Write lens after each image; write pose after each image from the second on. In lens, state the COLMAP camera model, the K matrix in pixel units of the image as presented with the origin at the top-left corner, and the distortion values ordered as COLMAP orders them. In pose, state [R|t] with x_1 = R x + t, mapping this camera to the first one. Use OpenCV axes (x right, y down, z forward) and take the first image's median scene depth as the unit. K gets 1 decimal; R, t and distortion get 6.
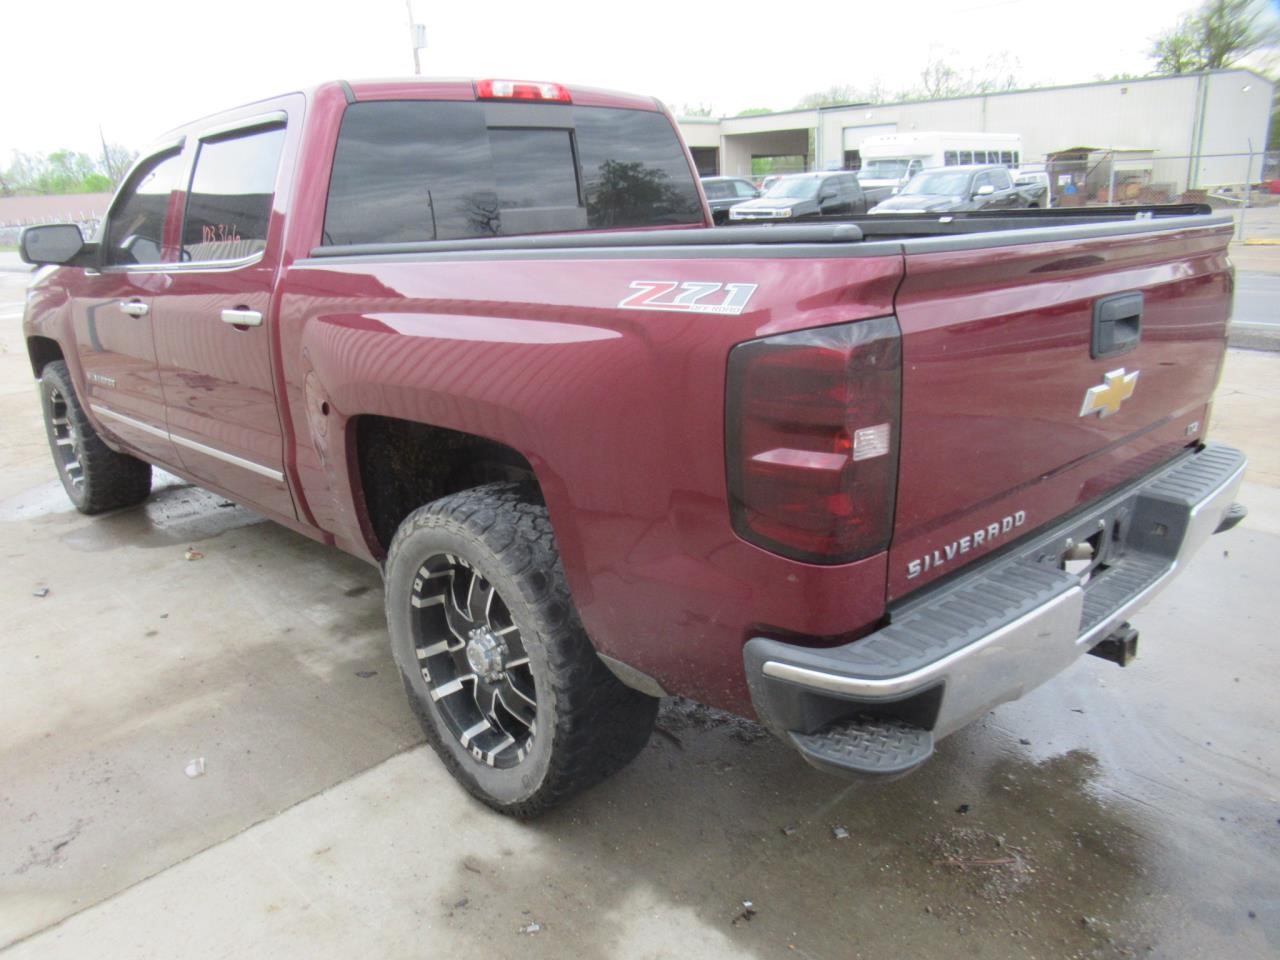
lens RADIAL K [[977.5, 0, 645.7], [0, 977.5, 507.8], [0, 0, 1]] dist [-0.028841, 0.033509]
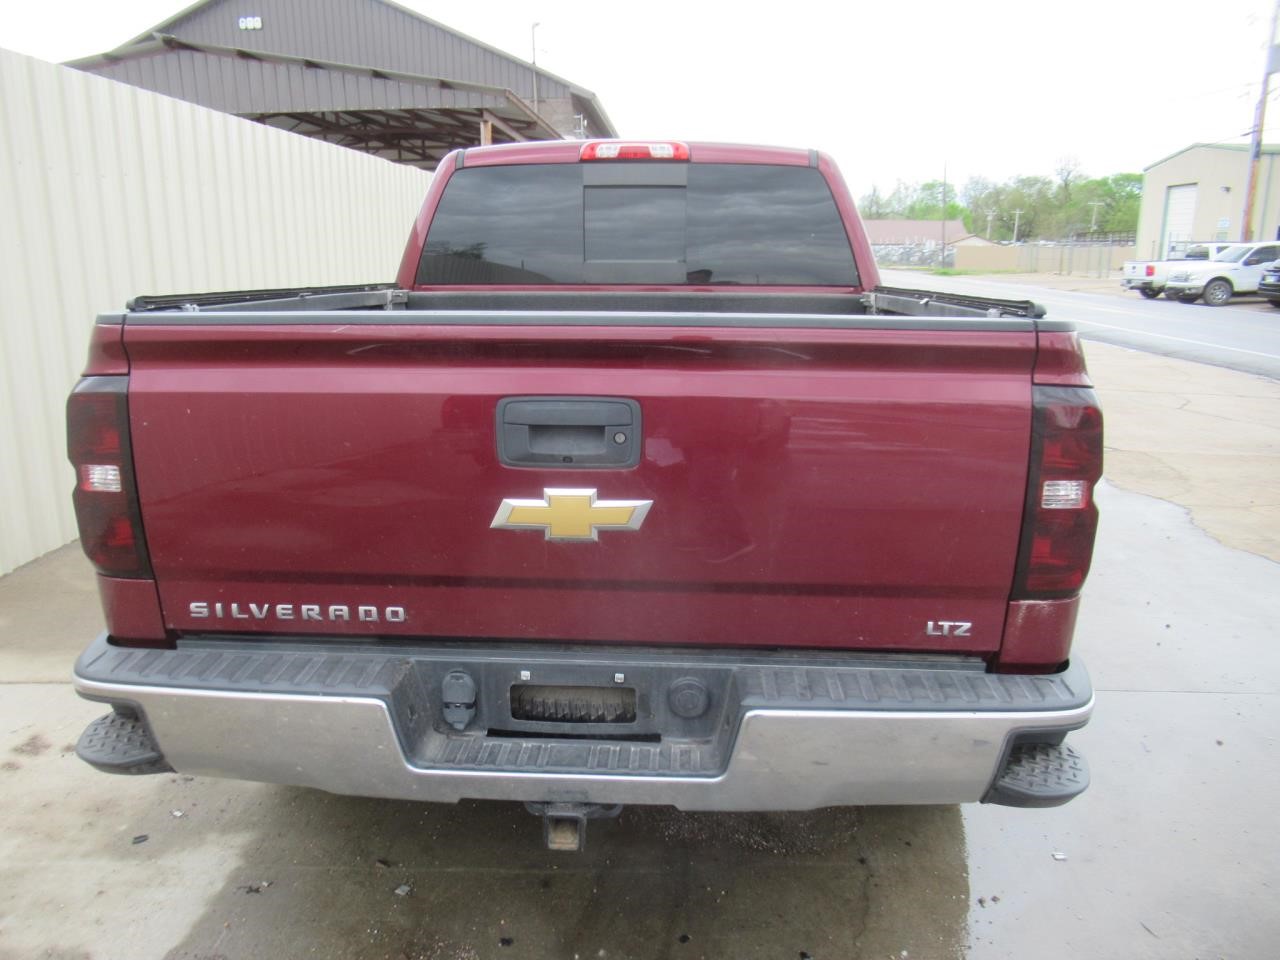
lens RADIAL K [[977.5, 0, 646.4], [0, 977.5, 489.6], [0, 0, 1]] dist [-0.028841, 0.033509]
pose [[0.692729, 0.209728, -0.690030, 0.441415], [-0.239015, 0.969473, 0.054712, -0.080956], [0.680440, 0.127027, 0.721710, 0.176586]]
